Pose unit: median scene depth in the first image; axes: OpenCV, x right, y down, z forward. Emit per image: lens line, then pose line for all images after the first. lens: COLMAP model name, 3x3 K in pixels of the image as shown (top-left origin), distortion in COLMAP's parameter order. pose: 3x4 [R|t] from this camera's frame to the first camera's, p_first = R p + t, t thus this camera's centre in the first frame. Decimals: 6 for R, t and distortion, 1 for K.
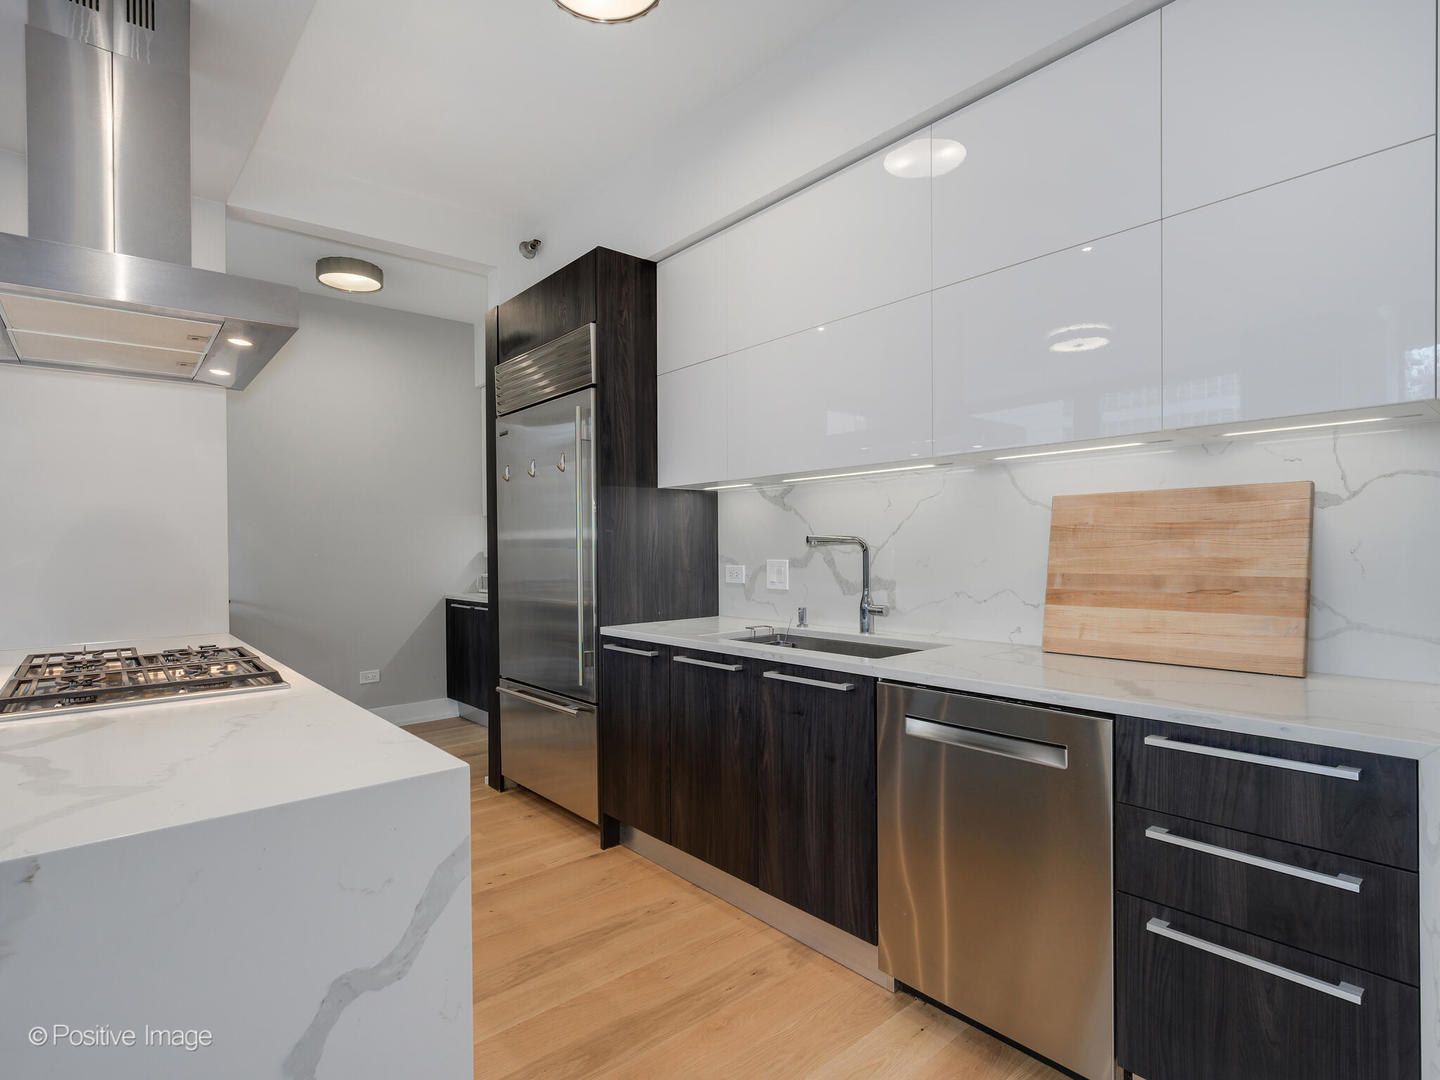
lens RADIAL K [[739.7, 0, 720.0], [0, 739.7, 540.0], [0, 0, 1]] dist [0.000297, -0.000074]
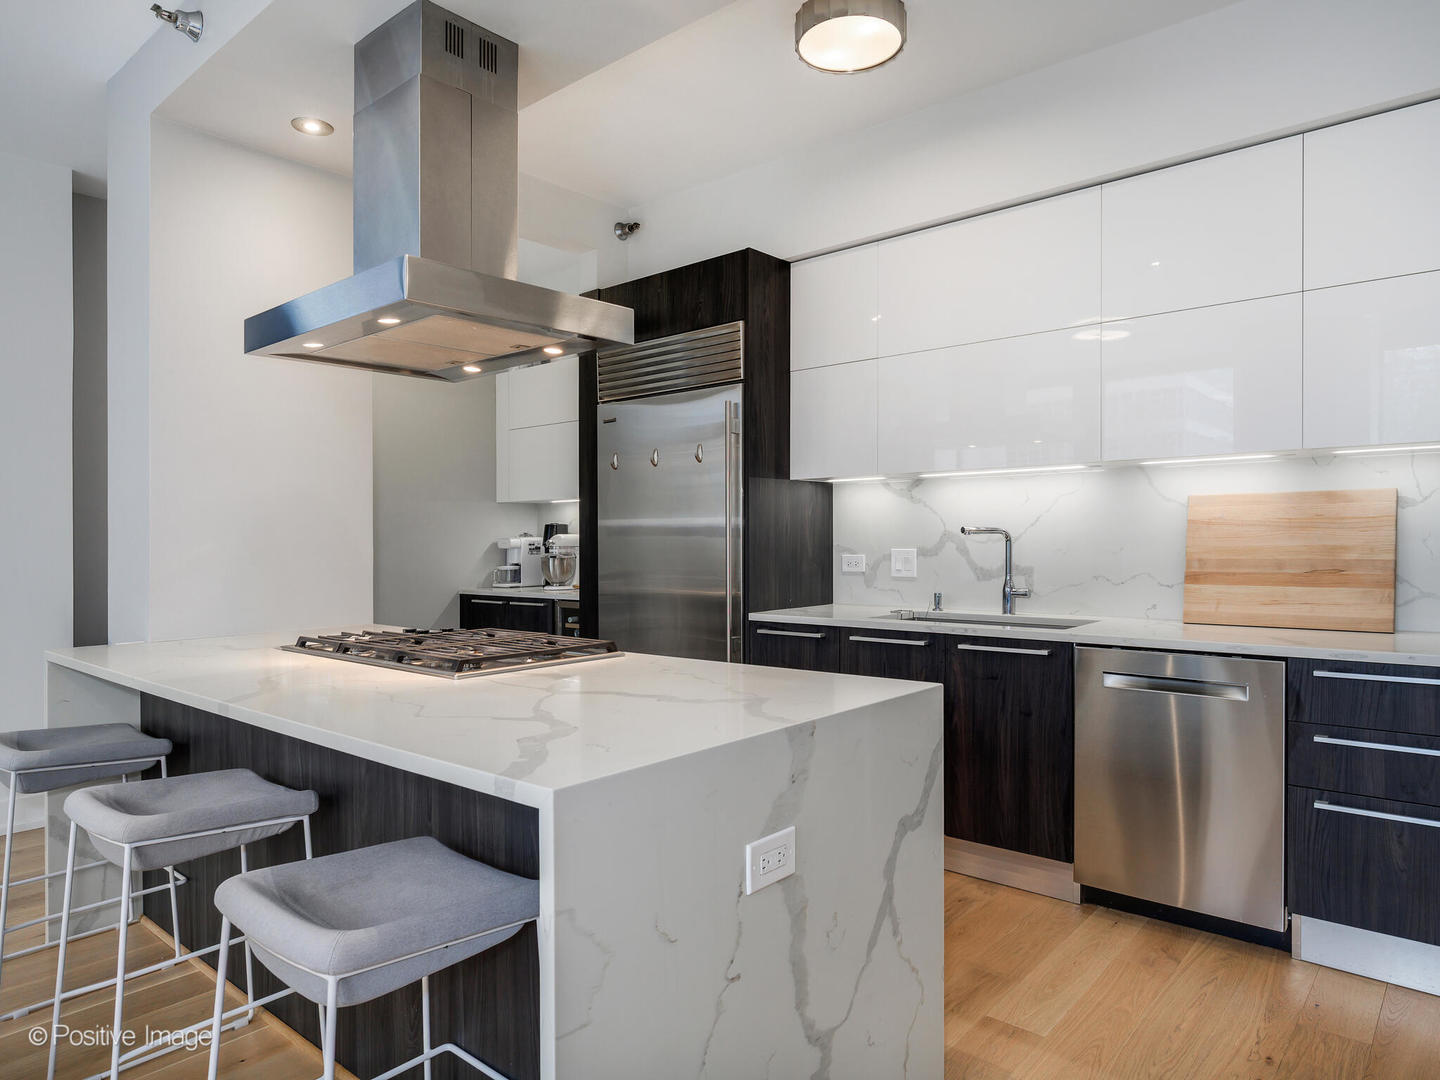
lens RADIAL K [[897.3, 0, 749.6], [0, 897.3, 529.8], [0, 0, 1]] dist [0.001442, -0.000057]
pose [[0.986150, 0.005769, 0.165756, -0.512848], [-0.005383, 0.999982, -0.002778, 0.005262], [-0.165769, 0.001847, 0.986163, -0.340202]]
